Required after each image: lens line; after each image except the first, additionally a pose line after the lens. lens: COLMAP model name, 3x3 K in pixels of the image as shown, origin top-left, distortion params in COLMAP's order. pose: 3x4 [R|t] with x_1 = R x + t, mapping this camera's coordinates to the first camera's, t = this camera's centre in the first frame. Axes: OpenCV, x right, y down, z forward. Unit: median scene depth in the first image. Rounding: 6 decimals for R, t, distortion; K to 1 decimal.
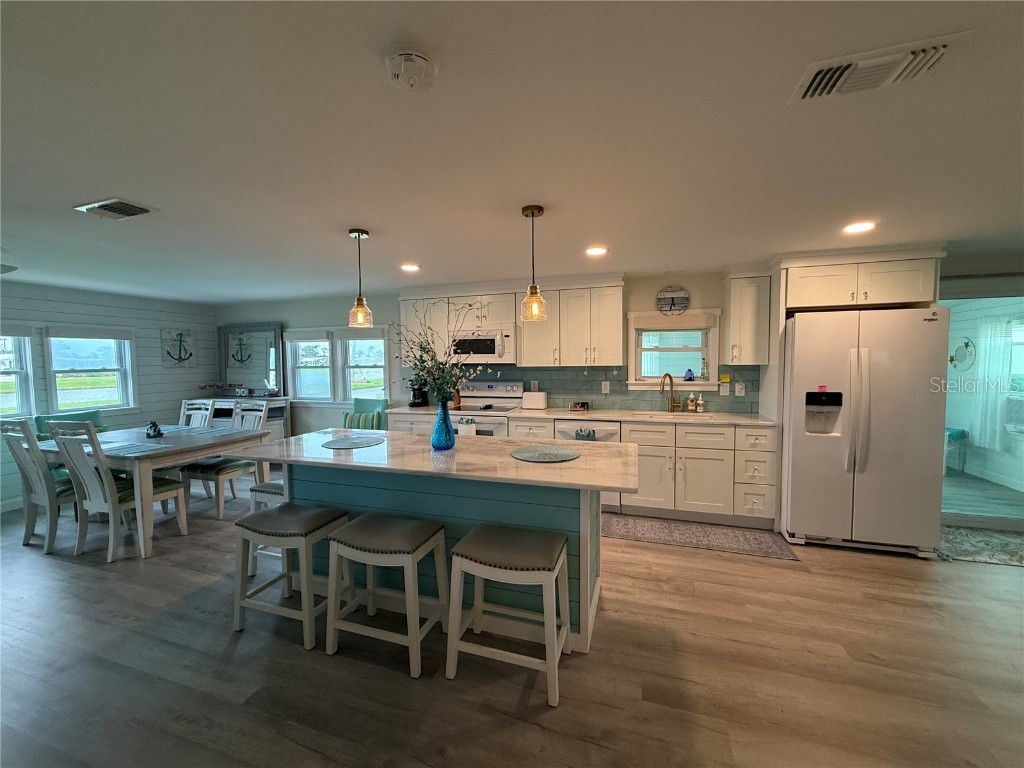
lens RADIAL K [[401.1, 0, 512.0], [0, 401.1, 384.0], [0, 0, 1]] dist [-0.000202, -0.000015]
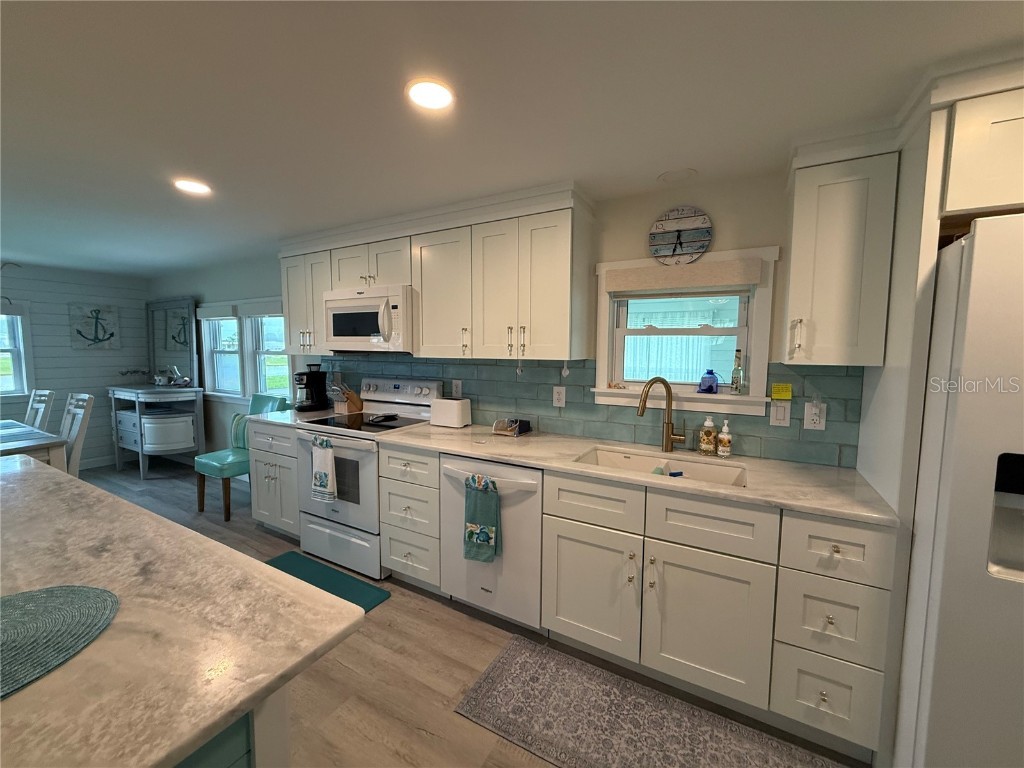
lens RADIAL K [[406.1, 0, 512.0], [0, 406.1, 384.0], [0, 0, 1]] dist [-0.001244, -0.000077]
pose [[0.980194, 0.035830, -0.194771, 0.294942], [-0.031040, 0.999137, 0.027588, -0.025405], [0.195591, -0.020996, 0.980461, 0.437139]]
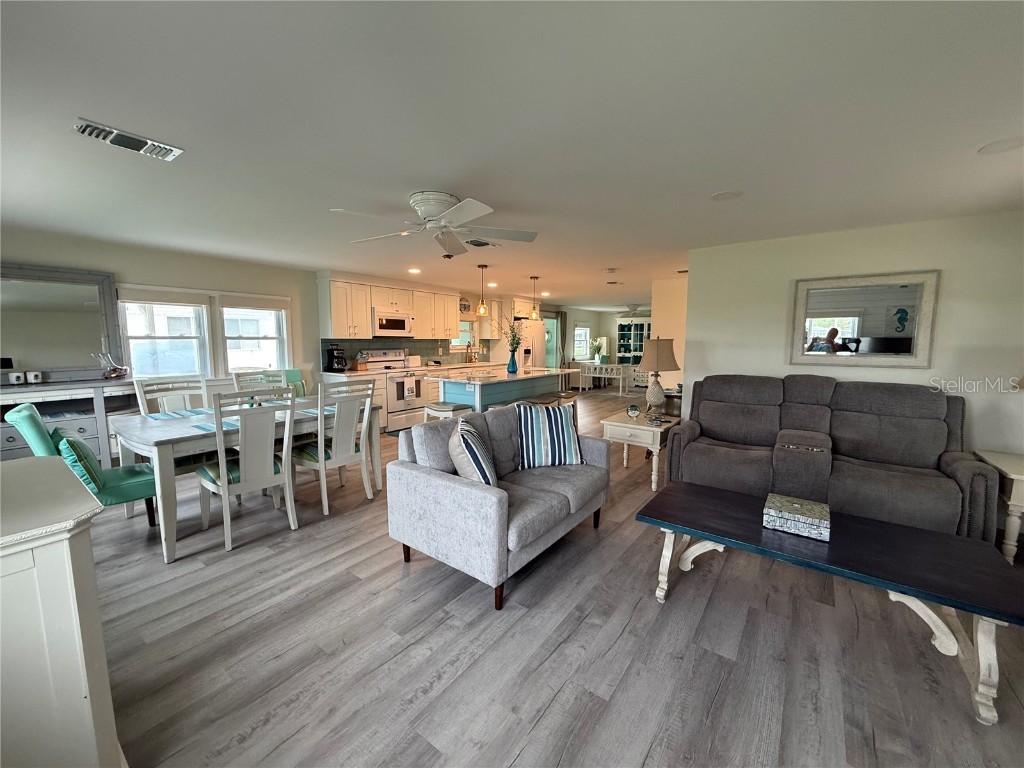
lens RADIAL K [[418.8, 0, 512.0], [0, 418.8, 384.0], [0, 0, 1]] dist [0.000664, 0.000024]
pose [[0.326557, -0.090735, 0.940812, -1.469273], [0.044224, 0.995758, 0.080684, 0.016192], [-0.944142, 0.015259, 0.329185, 0.113483]]
